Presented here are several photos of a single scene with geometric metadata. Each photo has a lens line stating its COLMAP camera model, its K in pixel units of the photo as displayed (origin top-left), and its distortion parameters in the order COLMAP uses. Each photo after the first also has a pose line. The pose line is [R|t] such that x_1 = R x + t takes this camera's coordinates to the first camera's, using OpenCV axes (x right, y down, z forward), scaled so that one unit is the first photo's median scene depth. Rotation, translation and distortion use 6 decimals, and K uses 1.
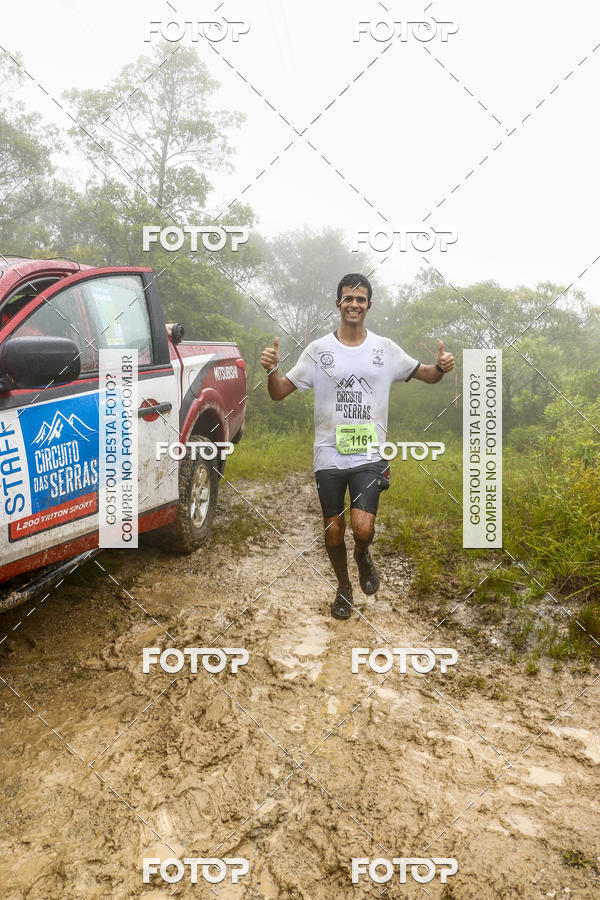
lens RADIAL K [[732.3, 0, 308.9], [0, 732.3, 455.7], [0, 0, 1]] dist [-0.182264, 0.148361]
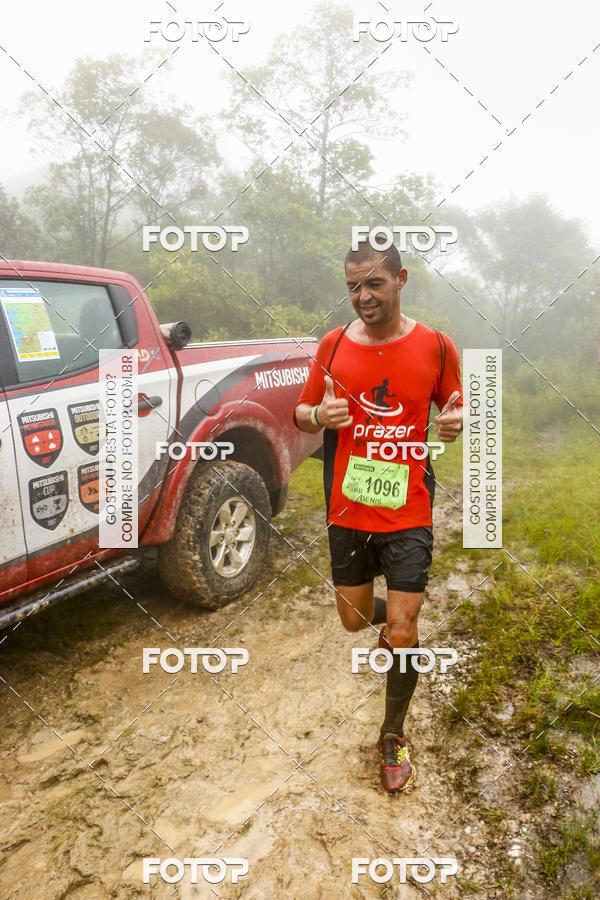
lens RADIAL K [[732.3, 0, 311.3], [0, 732.3, 453.9], [0, 0, 1]] dist [-0.182264, 0.148361]
pose [[0.942579, -0.000792, -0.333984, 0.246504], [0.007471, 0.999797, 0.018715, -0.062559], [0.333901, -0.020136, 0.942393, 0.355983]]
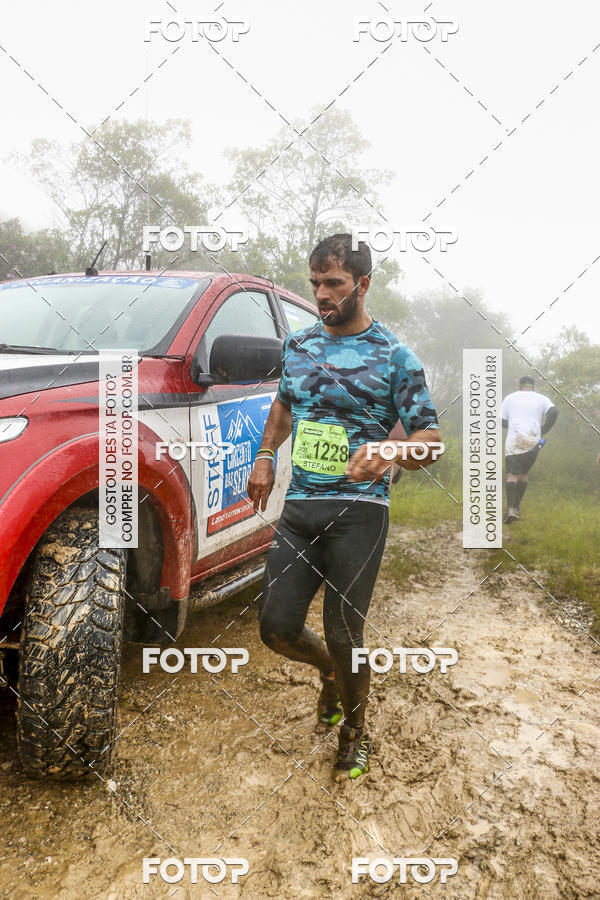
lens RADIAL K [[732.3, 0, 308.3], [0, 732.3, 460.1], [0, 0, 1]] dist [-0.182264, 0.148361]
pose [[0.985832, 0.039441, -0.163033, -0.087133], [-0.052813, 0.995513, -0.078518, 0.056245], [0.159204, 0.086016, 0.983491, 0.008786]]
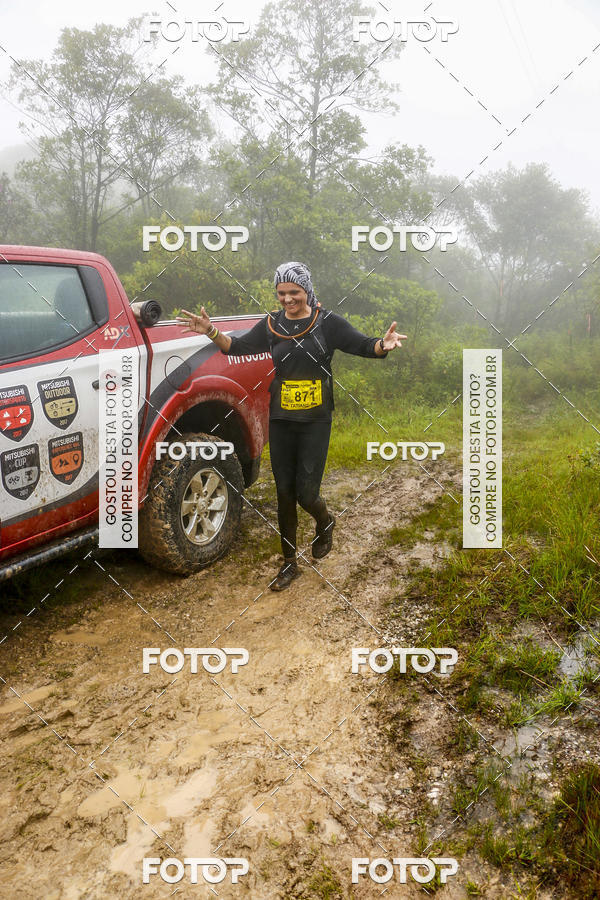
lens RADIAL K [[732.3, 0, 309.5], [0, 732.3, 461.0], [0, 0, 1]] dist [-0.182264, 0.148361]
pose [[0.939908, 0.014776, -0.341107, 0.307460], [0.008568, 0.997728, 0.066830, -0.064456], [0.341319, -0.065736, 0.937646, 0.336149]]
